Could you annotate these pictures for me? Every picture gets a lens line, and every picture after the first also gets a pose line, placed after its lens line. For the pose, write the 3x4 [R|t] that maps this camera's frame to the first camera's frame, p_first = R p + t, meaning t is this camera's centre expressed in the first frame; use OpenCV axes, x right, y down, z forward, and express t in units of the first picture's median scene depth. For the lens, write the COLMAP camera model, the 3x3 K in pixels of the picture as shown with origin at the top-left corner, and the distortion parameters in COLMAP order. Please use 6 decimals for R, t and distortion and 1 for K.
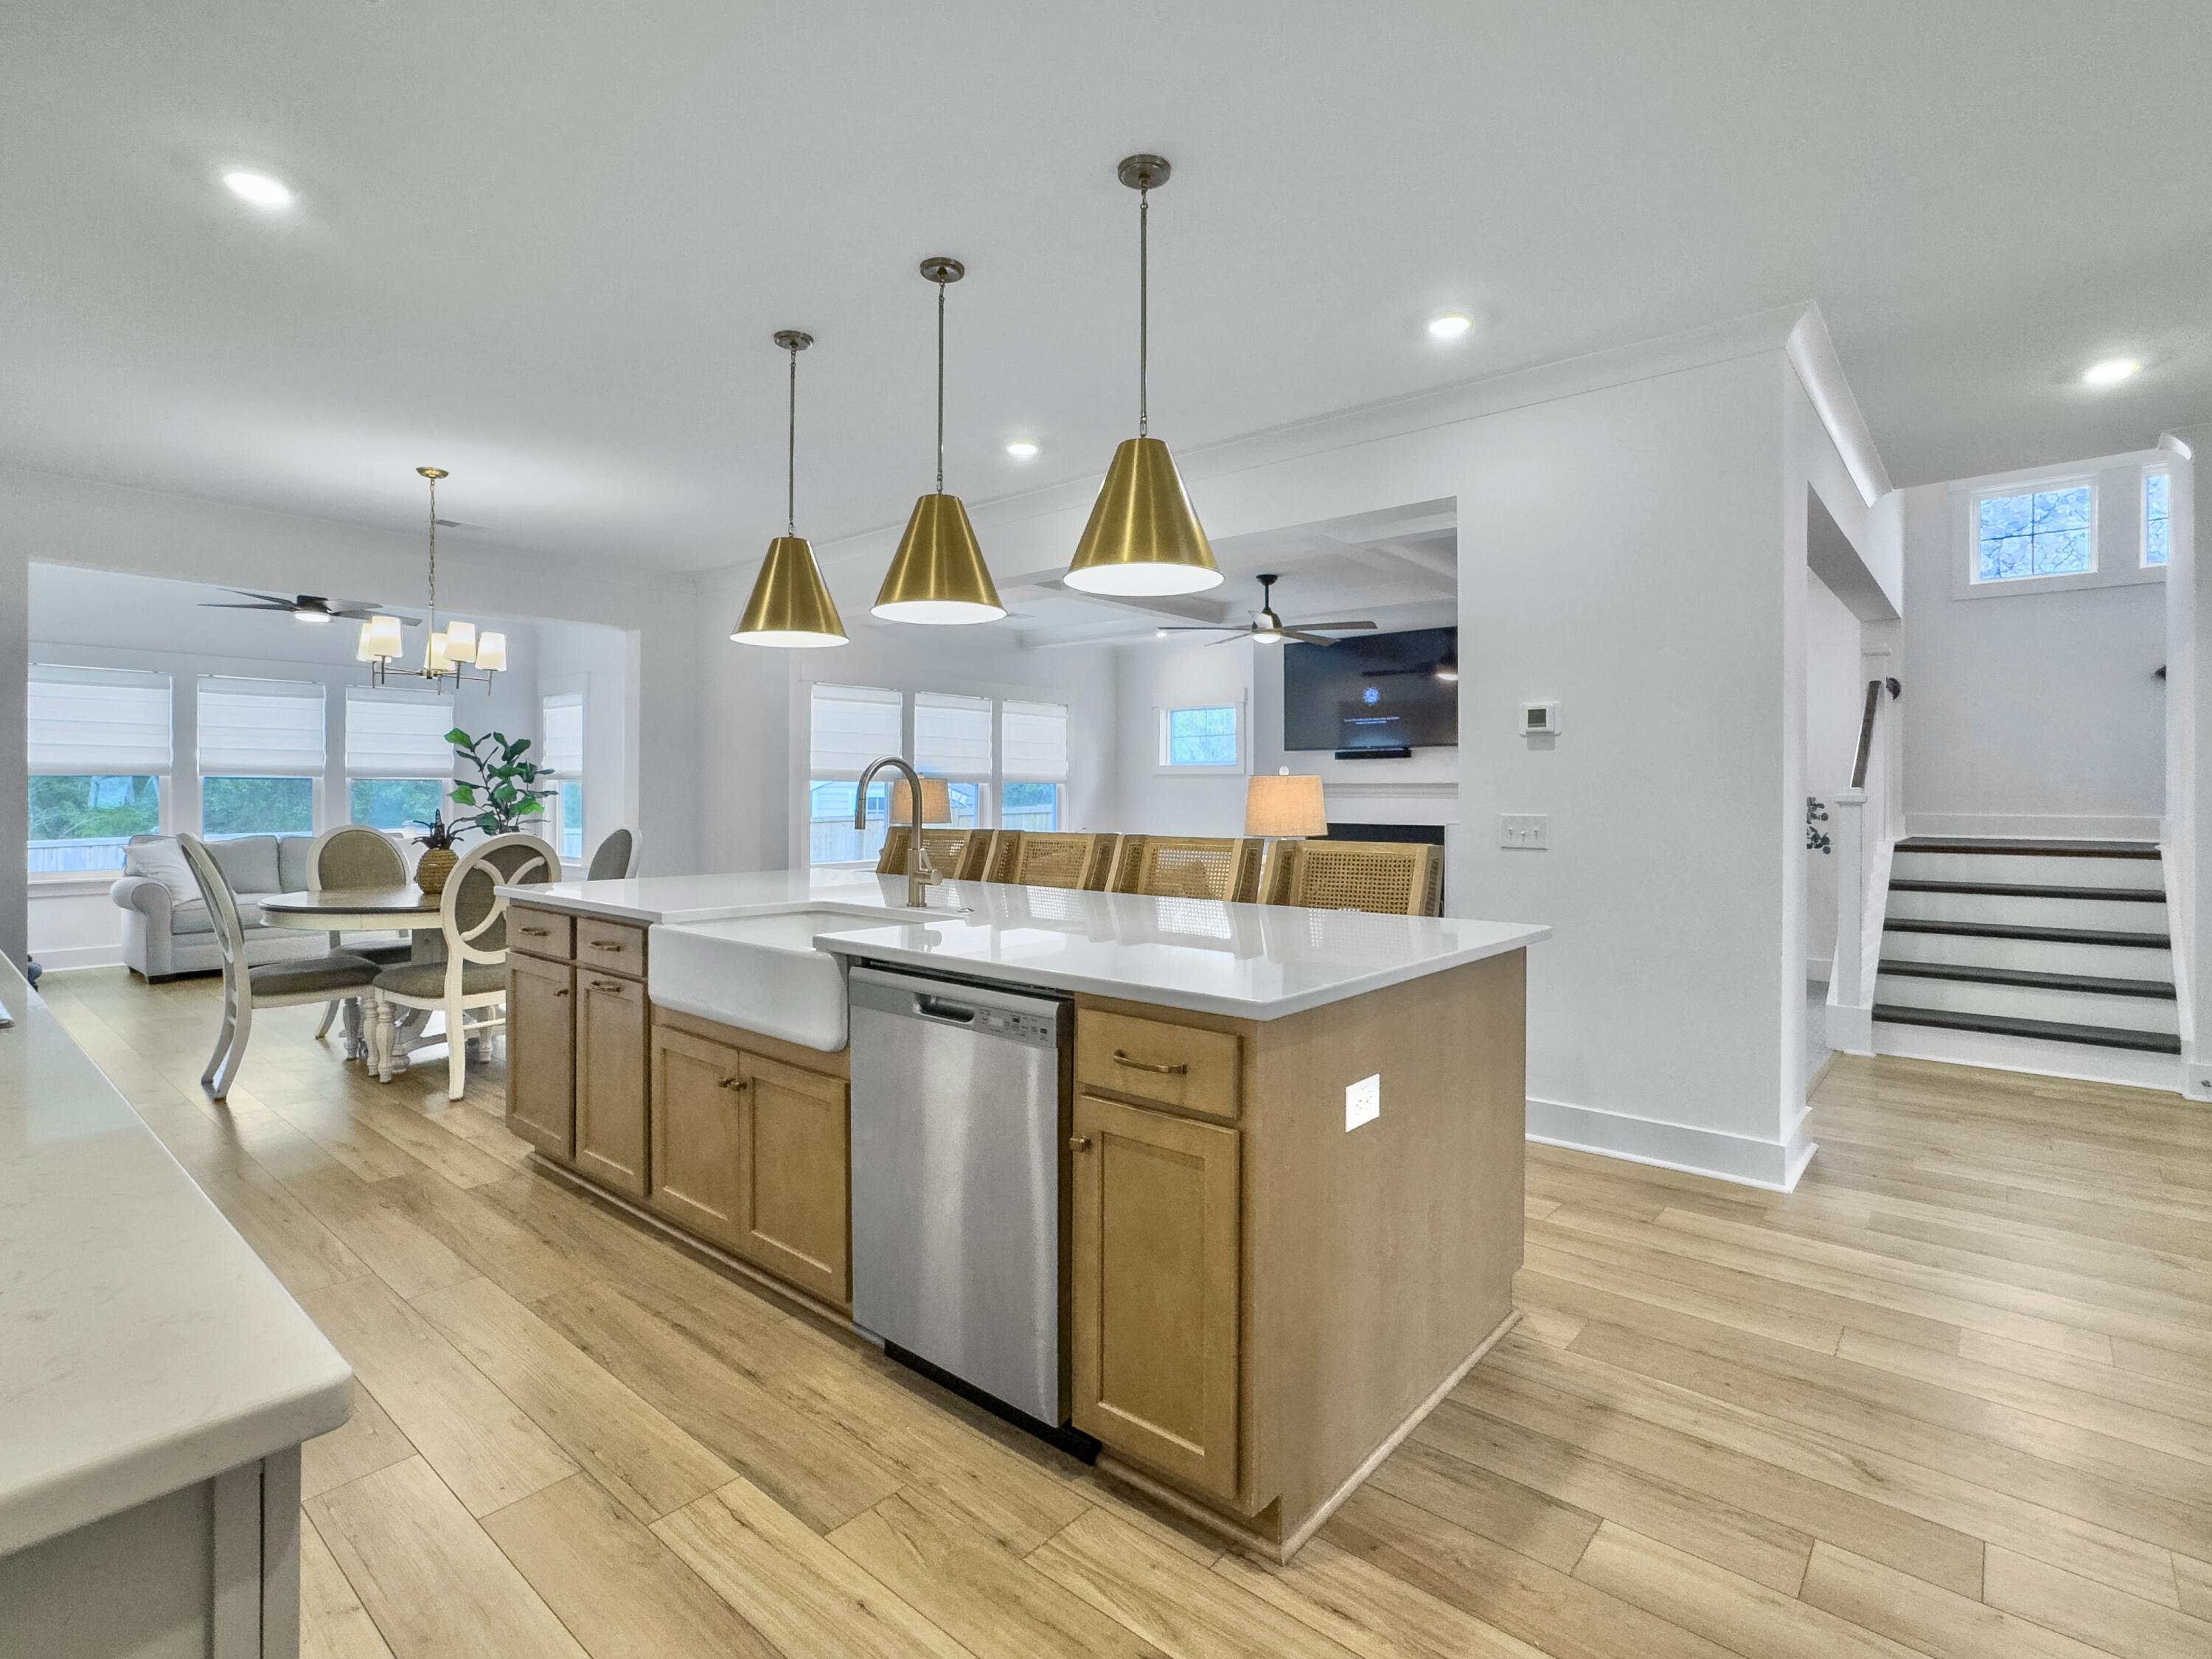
lens RADIAL K [[1086.2, 0, 1112.5], [0, 1086.2, 795.2], [0, 0, 1]] dist [-0.018513, 0.004571]
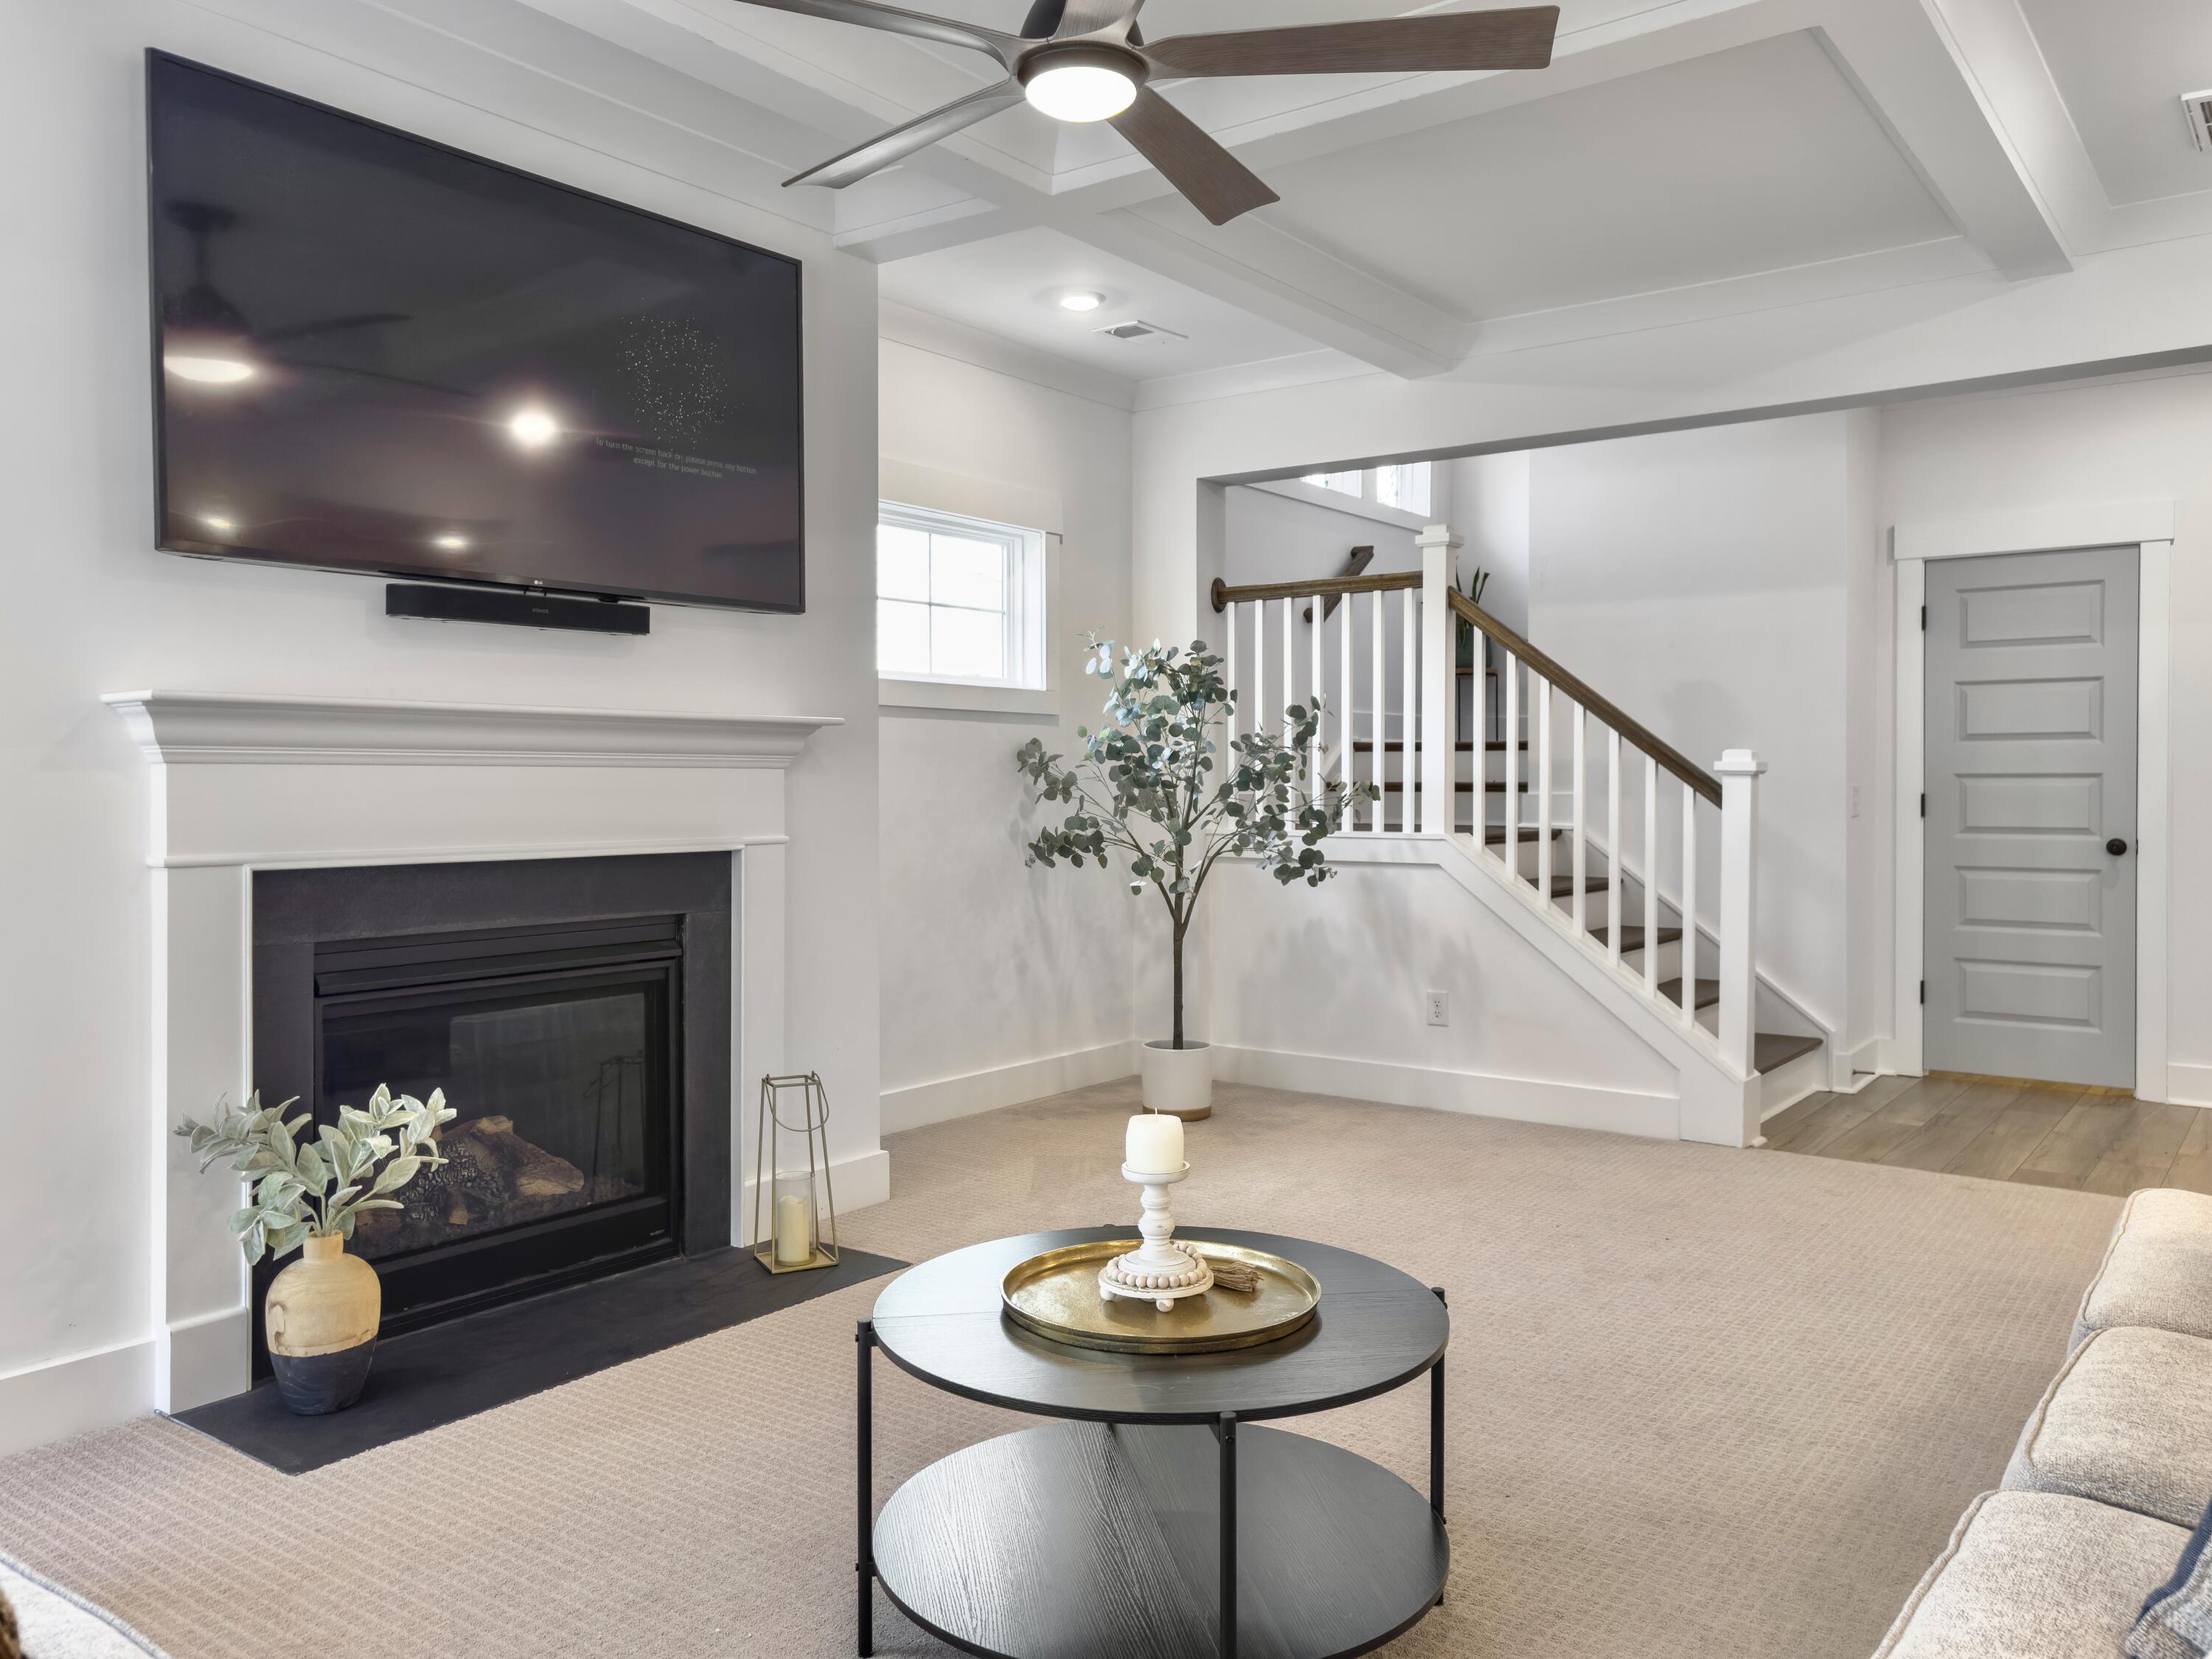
lens RADIAL K [[1647.1, 0, 1125.1], [0, 1647.1, 805.5], [0, 0, 1]] dist [0.048251, -0.020672]
pose [[-0.077180, -0.022254, 0.996769, -0.247708], [-0.000909, 0.999752, 0.022251, 0.003542], [-0.997017, 0.000812, -0.077182, 1.112246]]
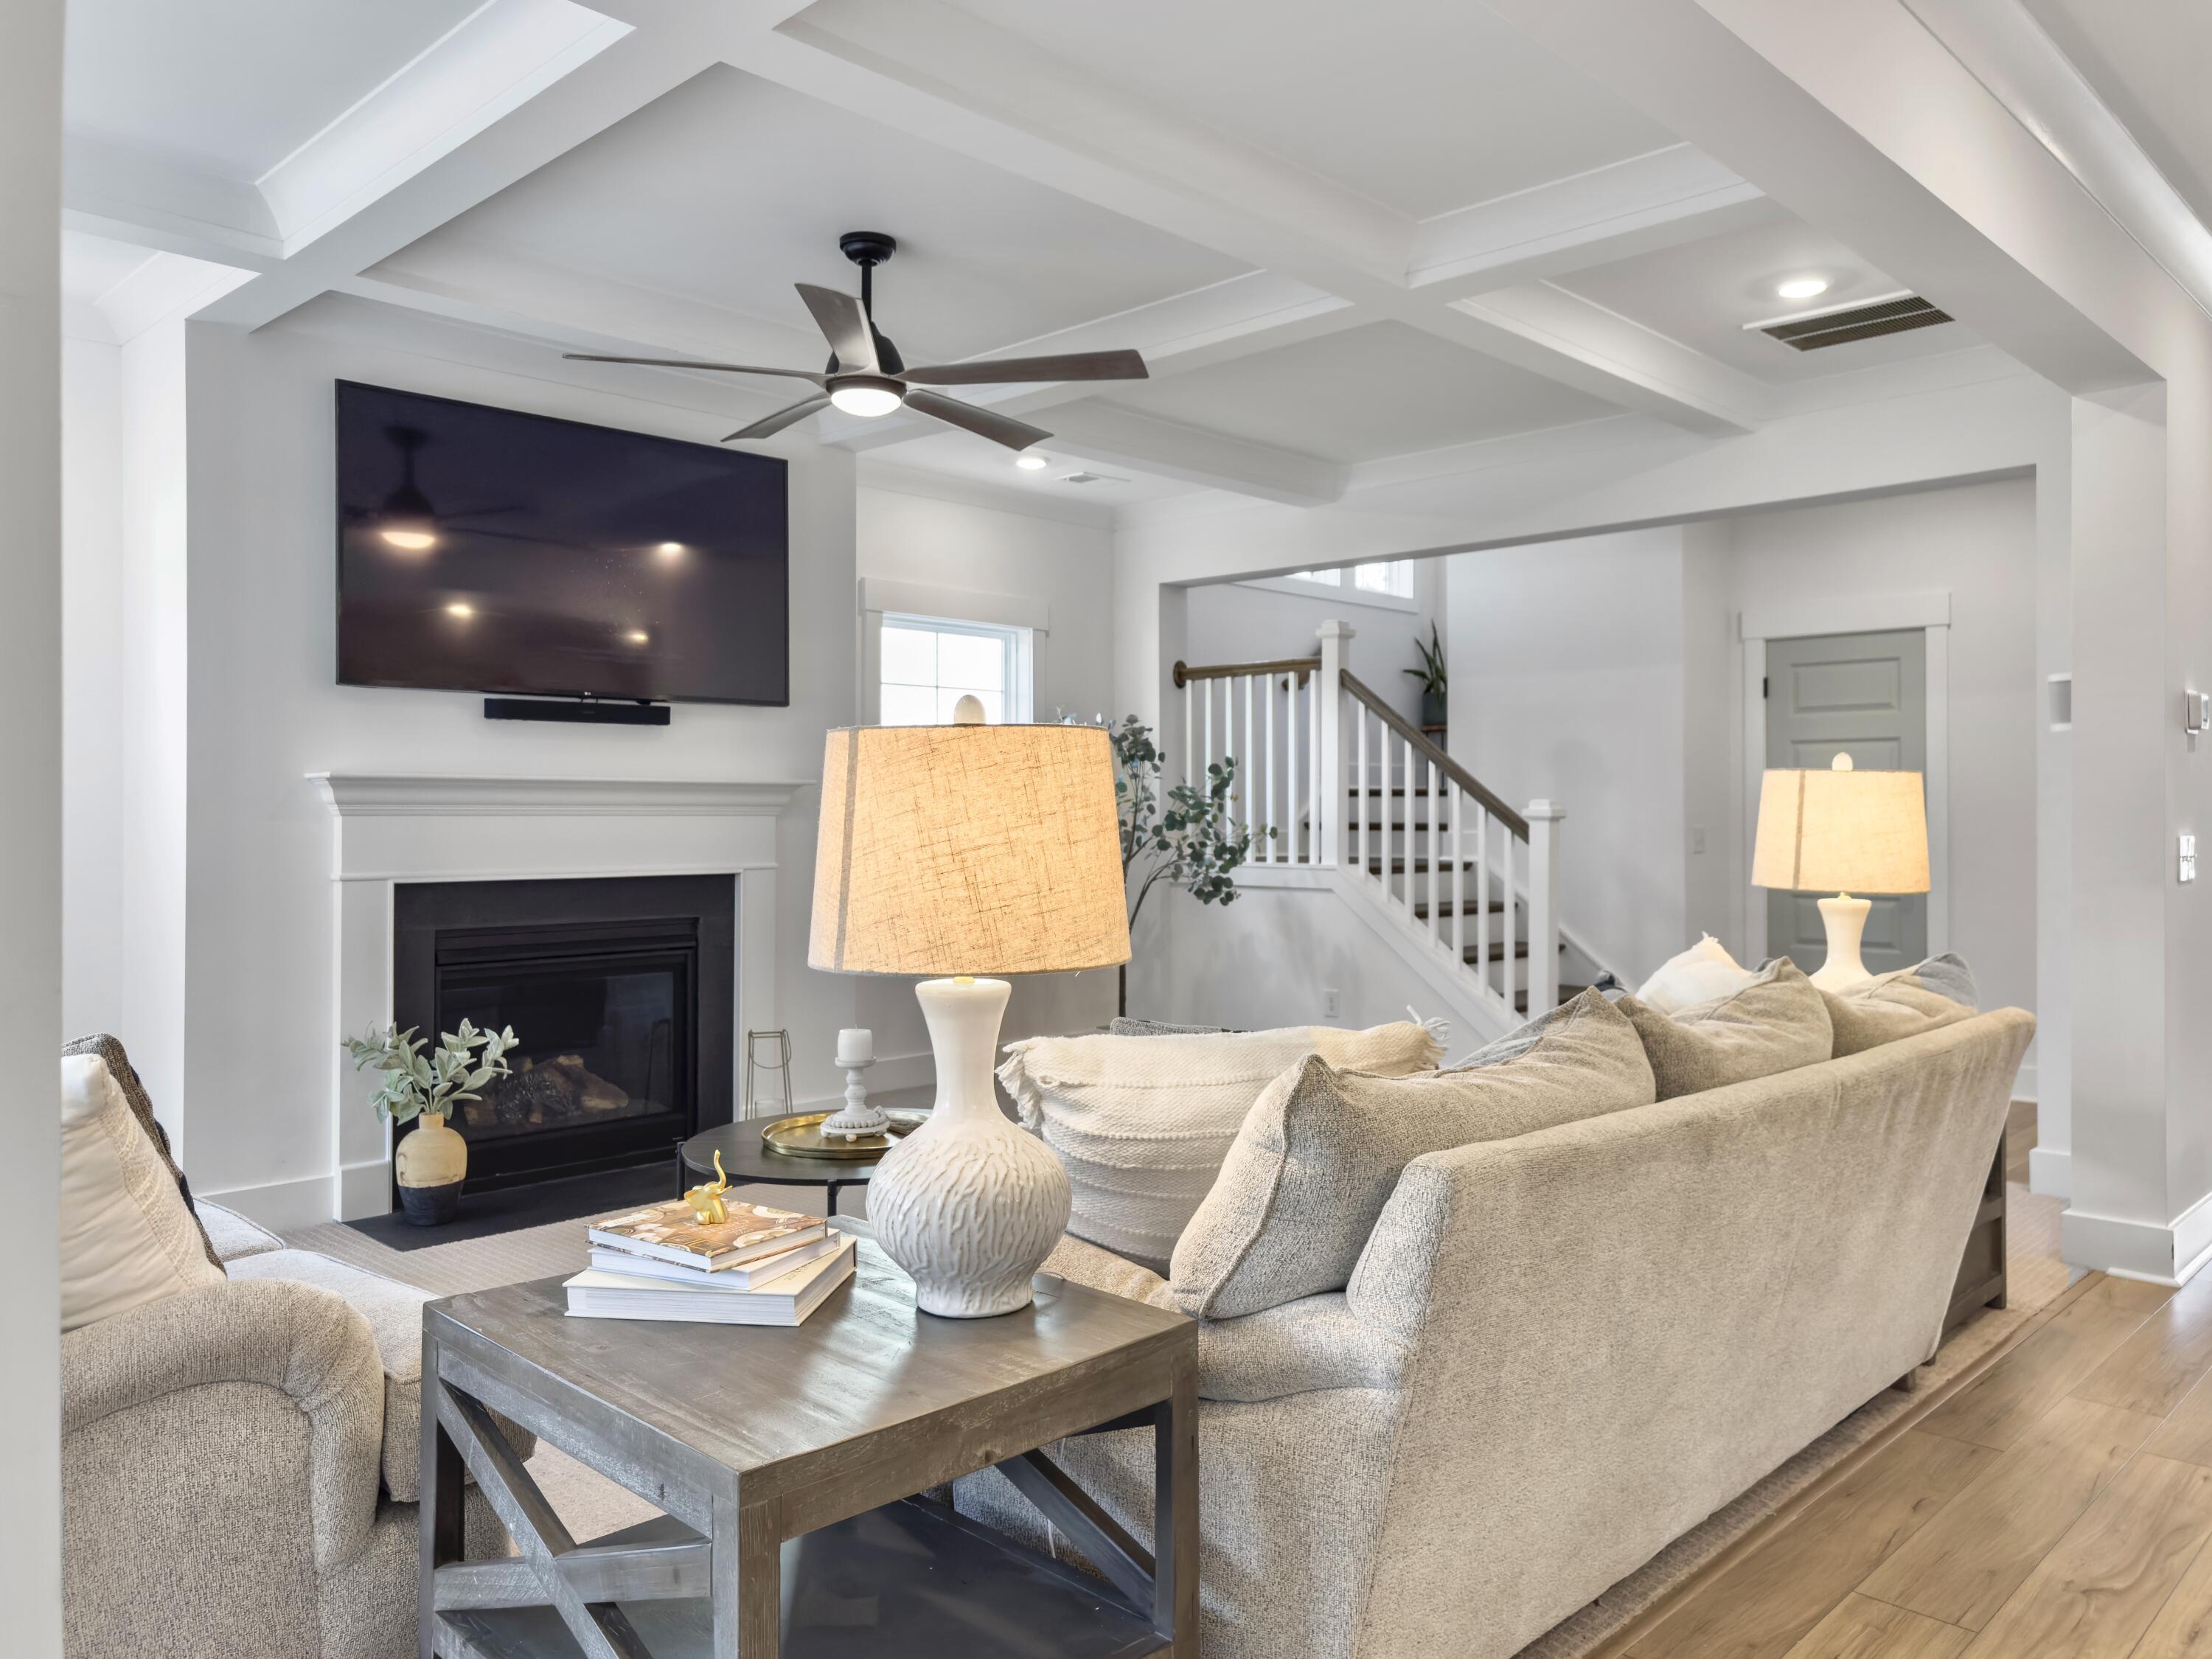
lens RADIAL K [[1590.2, 0, 1147.3], [0, 1590.2, 815.8], [0, 0, 1]] dist [0.040975, -0.024151]
pose [[0.048563, -0.007714, 0.998790, -0.453877], [-0.000108, 0.999970, 0.007728, -0.003080], [-0.998820, -0.000484, 0.048561, 0.954652]]
